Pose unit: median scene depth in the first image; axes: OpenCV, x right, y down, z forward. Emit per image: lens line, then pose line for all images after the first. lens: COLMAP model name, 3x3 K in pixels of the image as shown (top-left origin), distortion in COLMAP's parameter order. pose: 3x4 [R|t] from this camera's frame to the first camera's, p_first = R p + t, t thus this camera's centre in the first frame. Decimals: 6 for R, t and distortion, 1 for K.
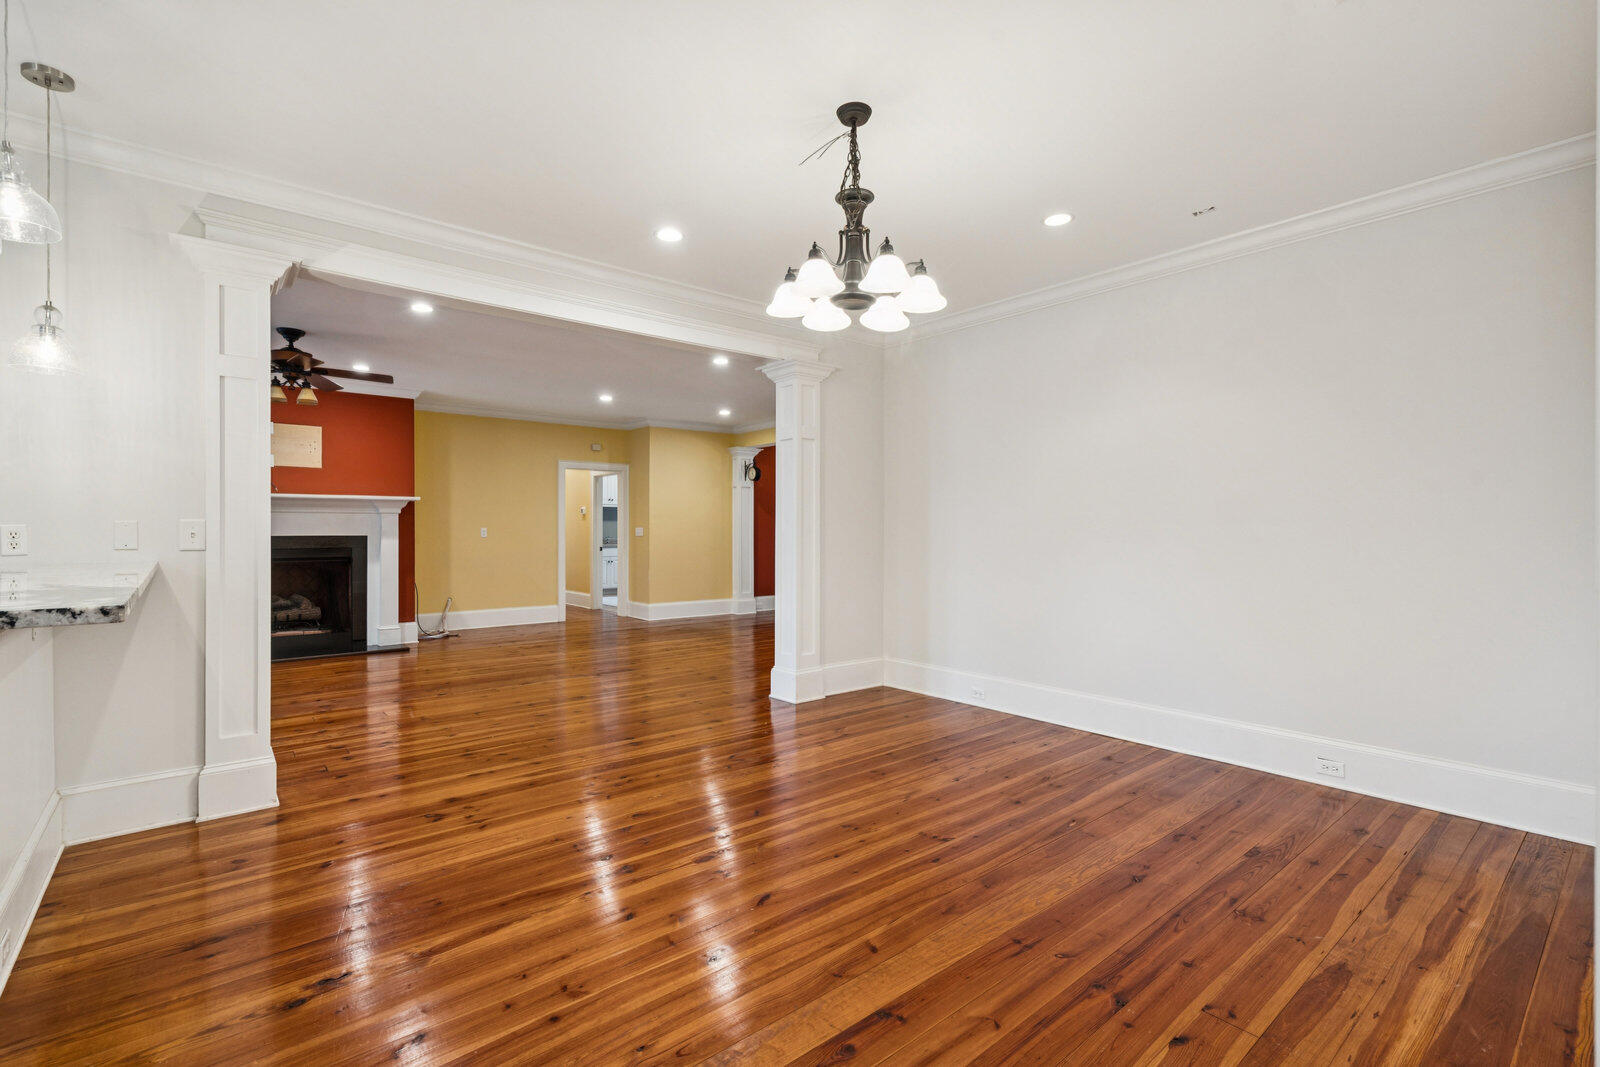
lens RADIAL K [[722.7, 0, 796.7], [0, 722.7, 544.7], [0, 0, 1]] dist [0.004293, 0.000294]
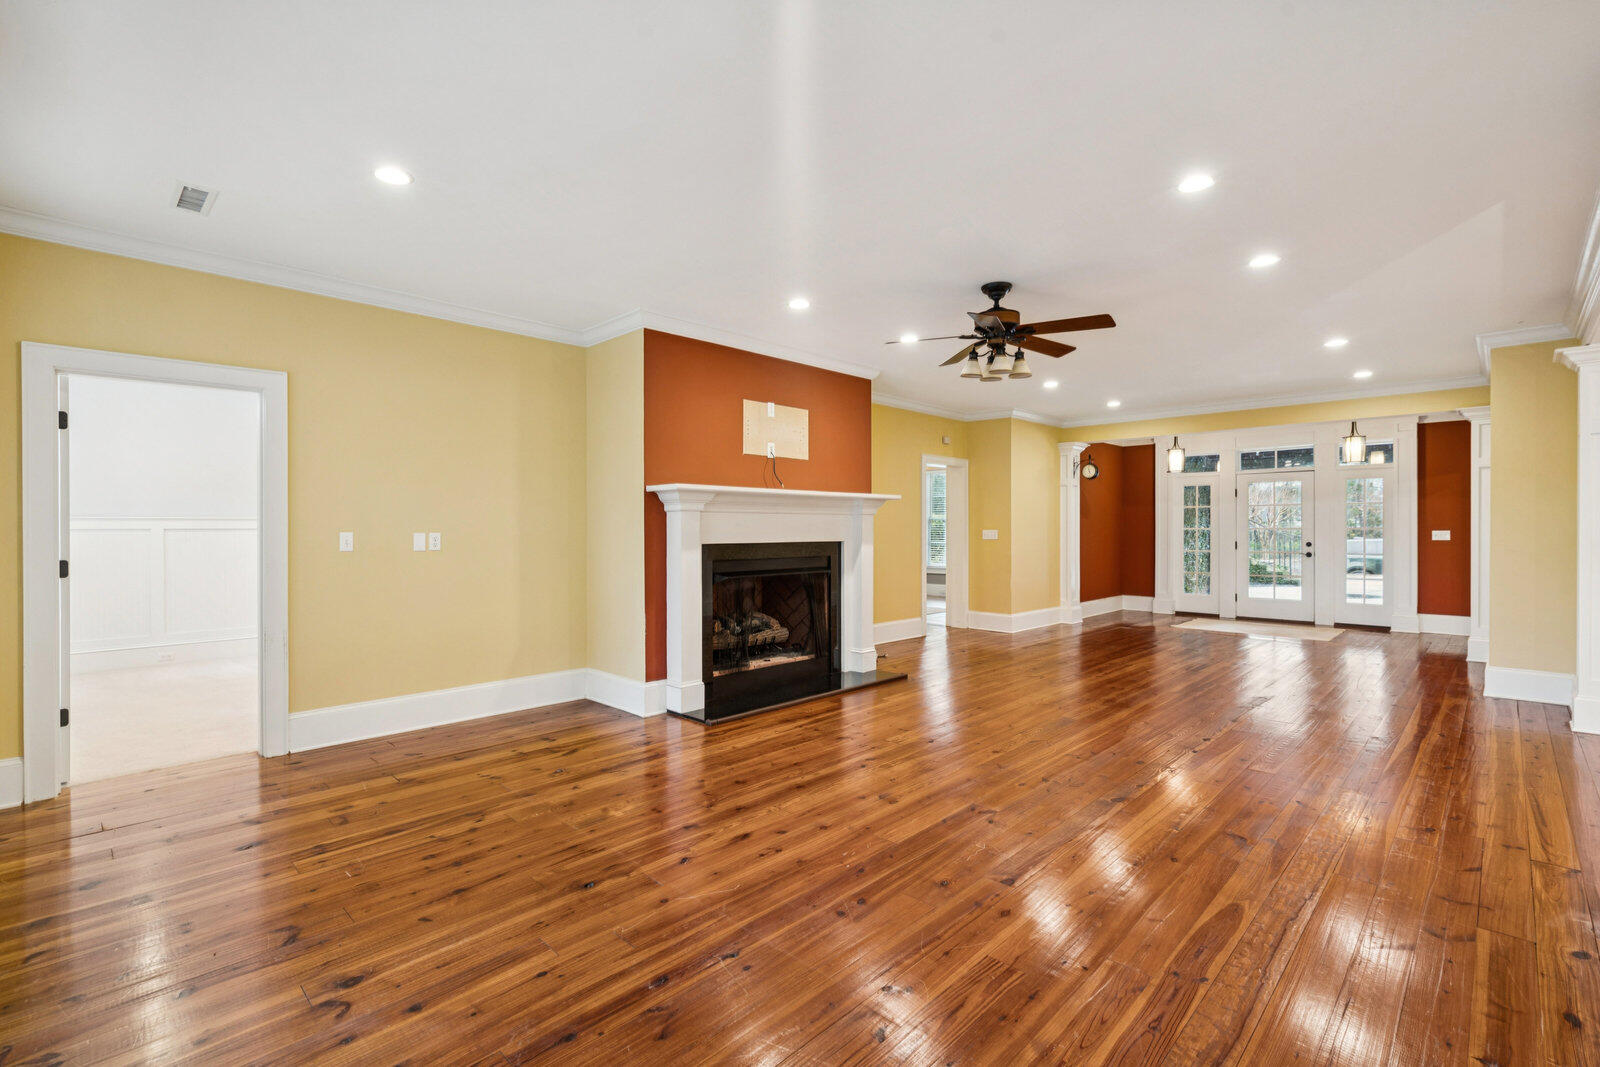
lens RADIAL K [[722.7, 0, 793.1], [0, 722.7, 533.6], [0, 0, 1]] dist [0.004293, 0.000294]
pose [[0.994793, -0.004010, 0.101841, -0.734257], [0.005482, 0.999884, -0.014176, -0.009620], [-0.101773, 0.014660, 0.994700, 0.172472]]
